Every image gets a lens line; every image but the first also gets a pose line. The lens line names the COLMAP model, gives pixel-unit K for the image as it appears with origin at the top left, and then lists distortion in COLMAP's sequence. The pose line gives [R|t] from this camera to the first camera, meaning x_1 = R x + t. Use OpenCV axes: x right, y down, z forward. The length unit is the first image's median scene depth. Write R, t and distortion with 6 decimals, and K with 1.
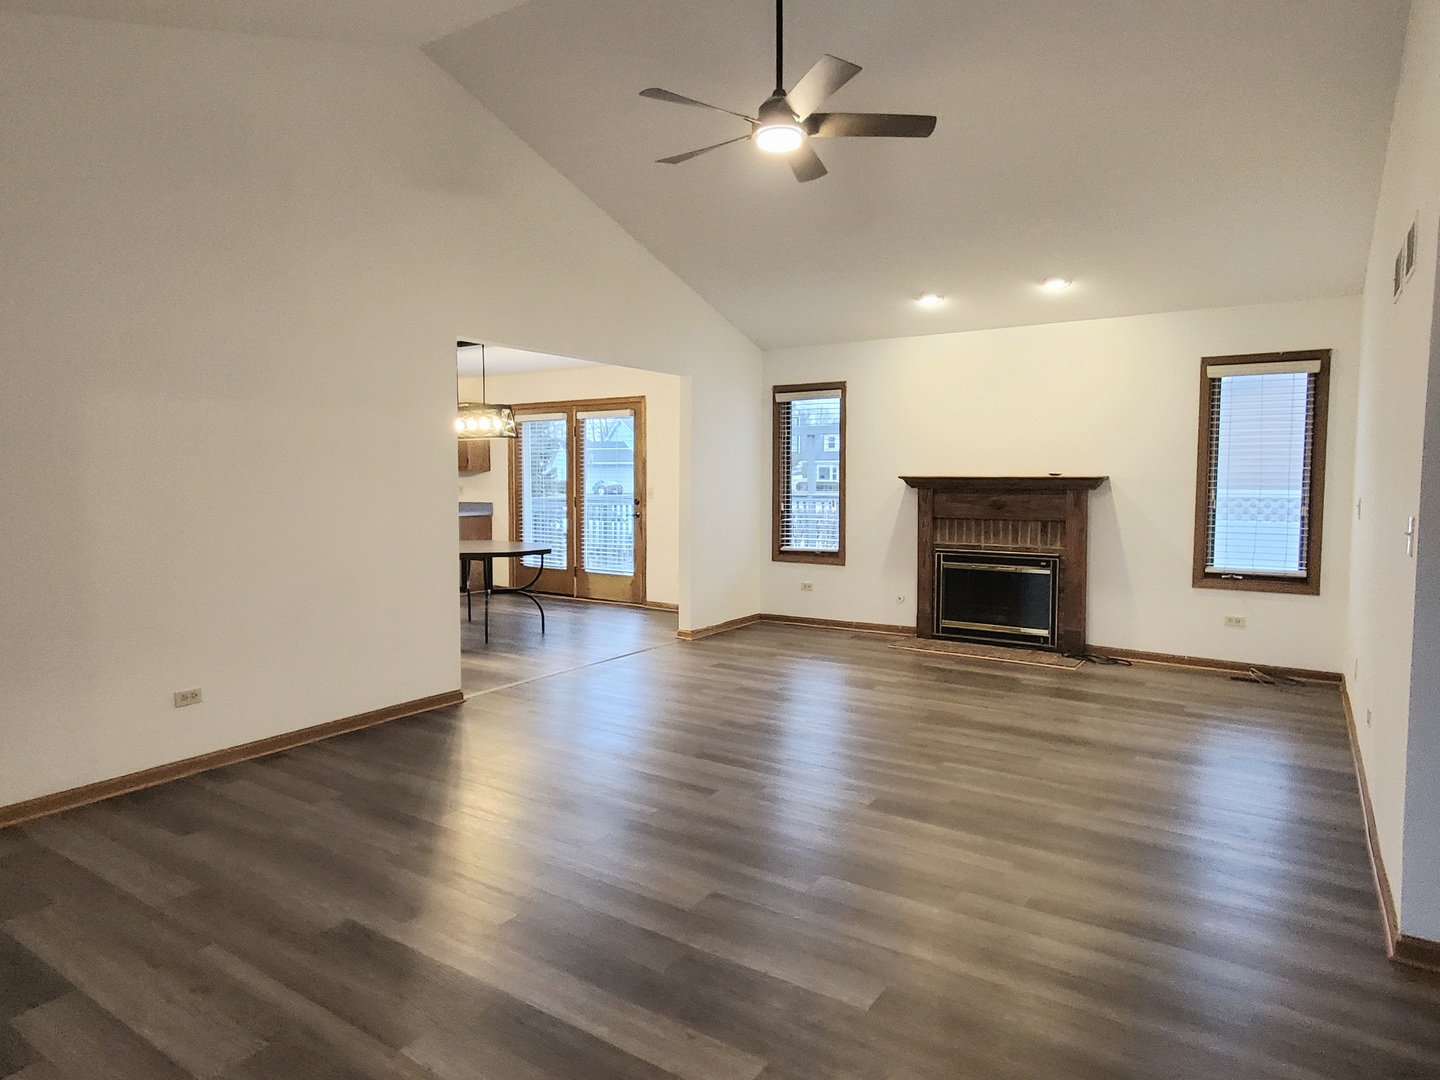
lens RADIAL K [[872.0, 0, 720.5], [0, 872.0, 532.3], [0, 0, 1]] dist [0.002753, 0.001936]
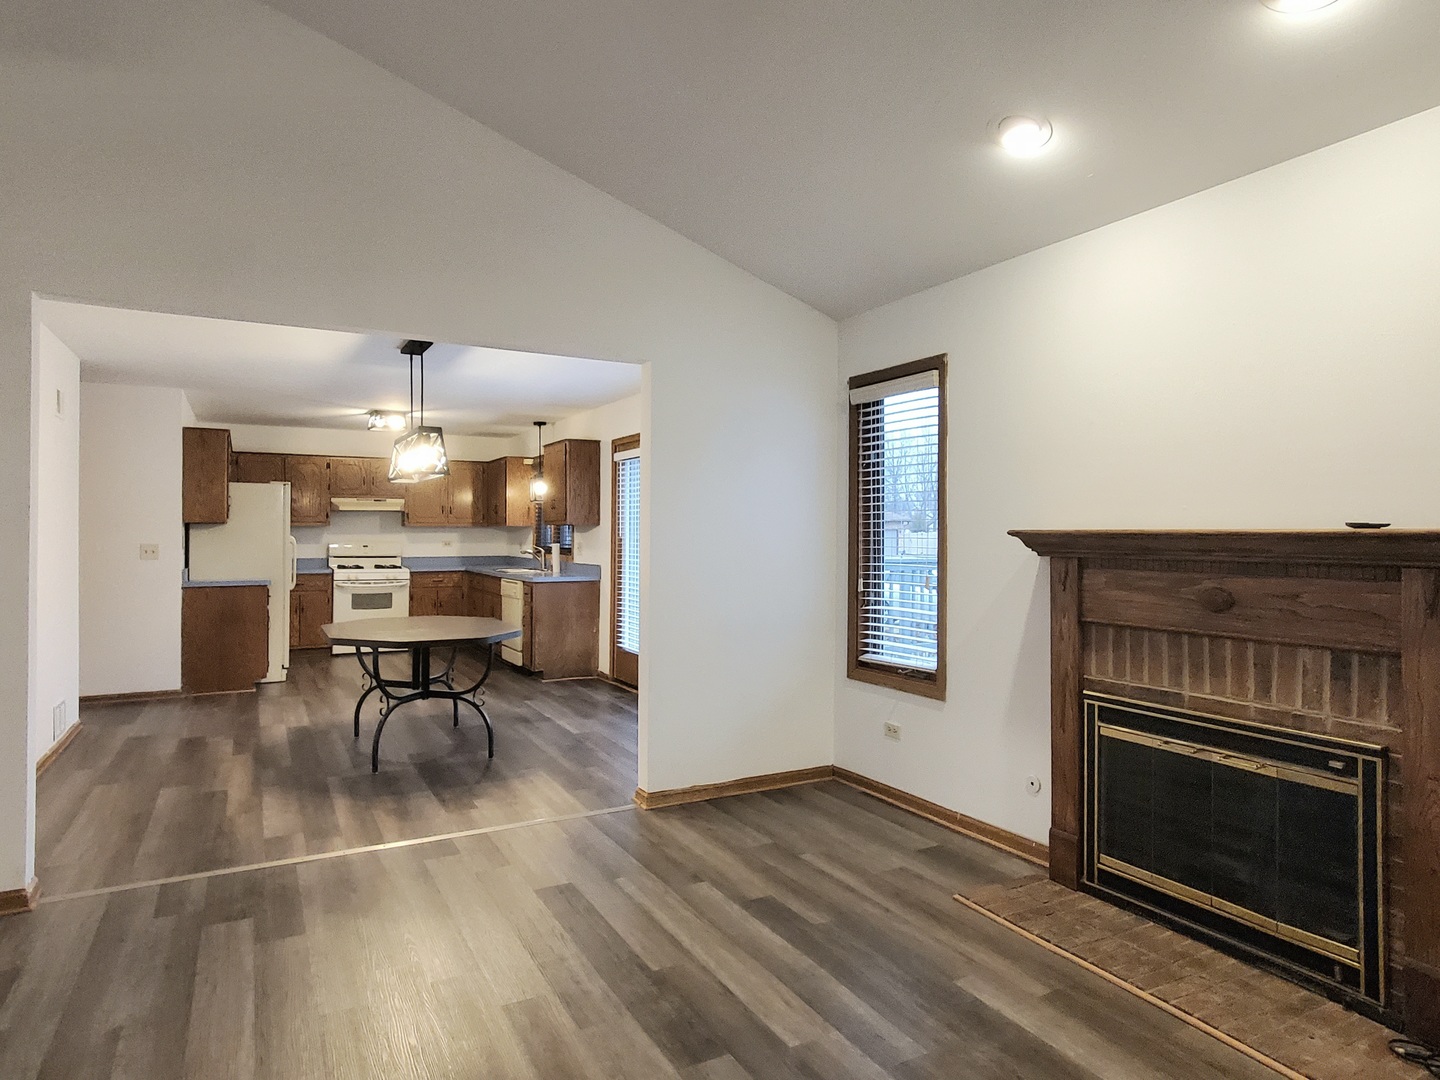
lens RADIAL K [[872.0, 0, 720.5], [0, 872.0, 532.3], [0, 0, 1]] dist [0.002753, 0.001936]
pose [[0.883758, 0.003103, -0.467933, 0.271303], [-0.035640, 0.997520, -0.060695, -0.027000], [0.466584, 0.070317, 0.881677, 0.471366]]
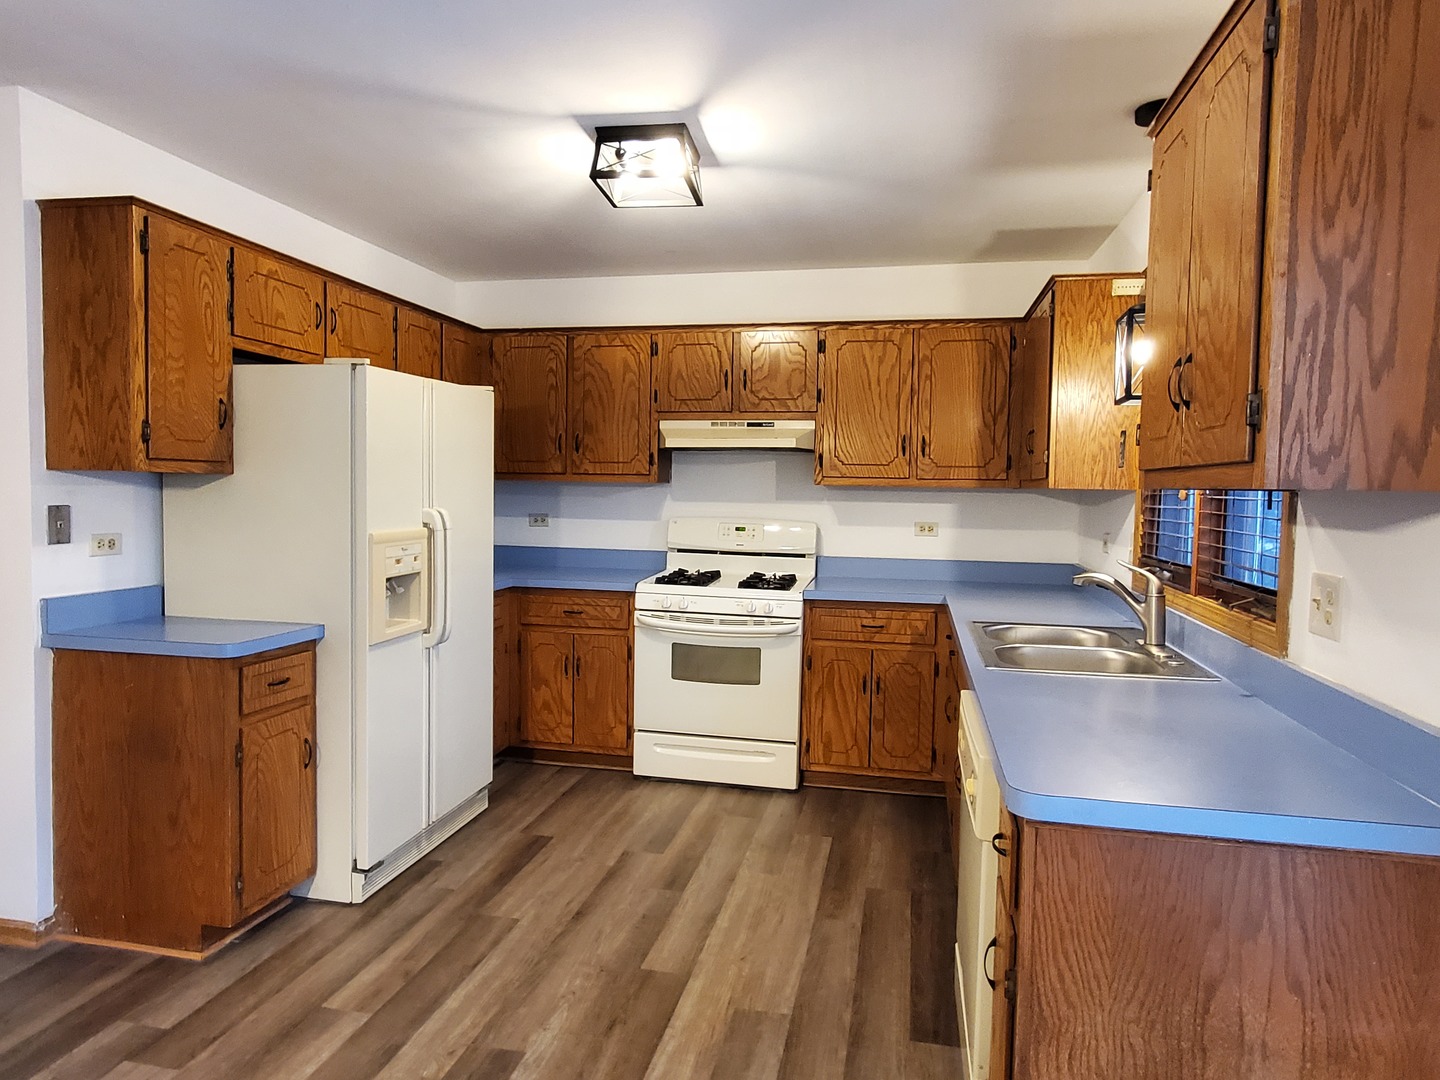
lens RADIAL K [[912.4, 0, 713.3], [0, 912.4, 532.5], [0, 0, 1]] dist [-0.000762, 0.000820]
pose [[0.365590, 0.056323, -0.929070, -0.251839], [-0.080906, 0.996312, 0.028563, -0.080859], [0.927253, 0.064725, 0.368799, 1.139736]]
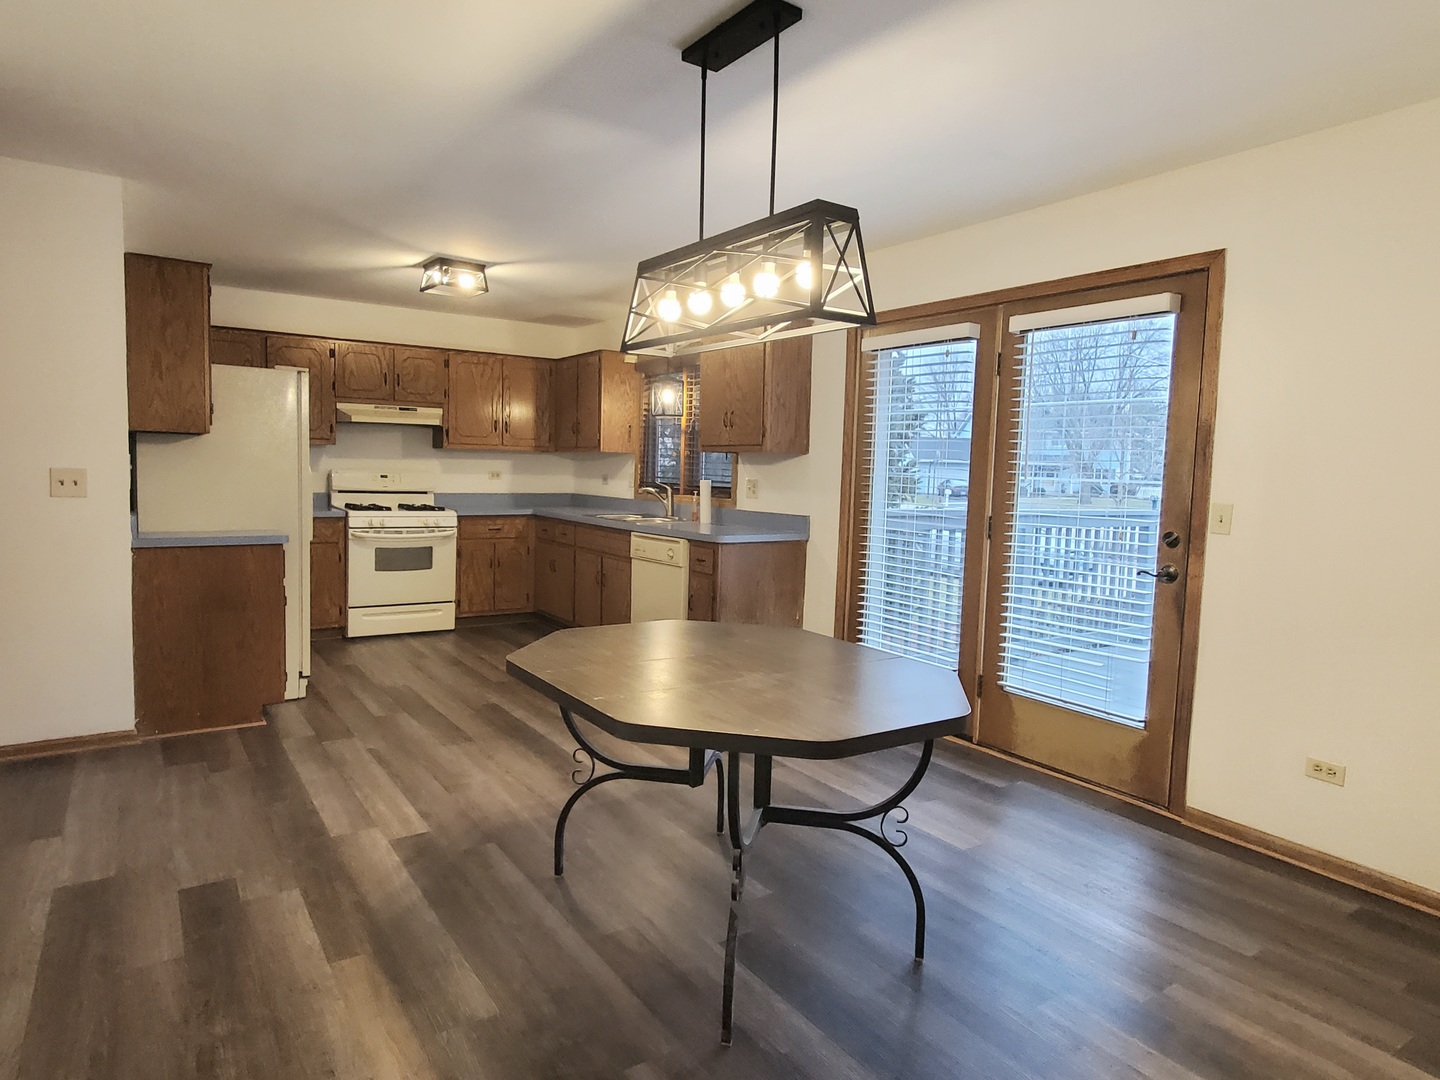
lens RADIAL K [[872.0, 0, 720.5], [0, 872.0, 532.3], [0, 0, 1]] dist [0.002753, 0.001936]
pose [[0.926410, 0.052769, -0.372801, -0.160210], [-0.052115, 0.998571, 0.011839, -0.038177], [0.372893, 0.008461, 0.927836, 0.680571]]
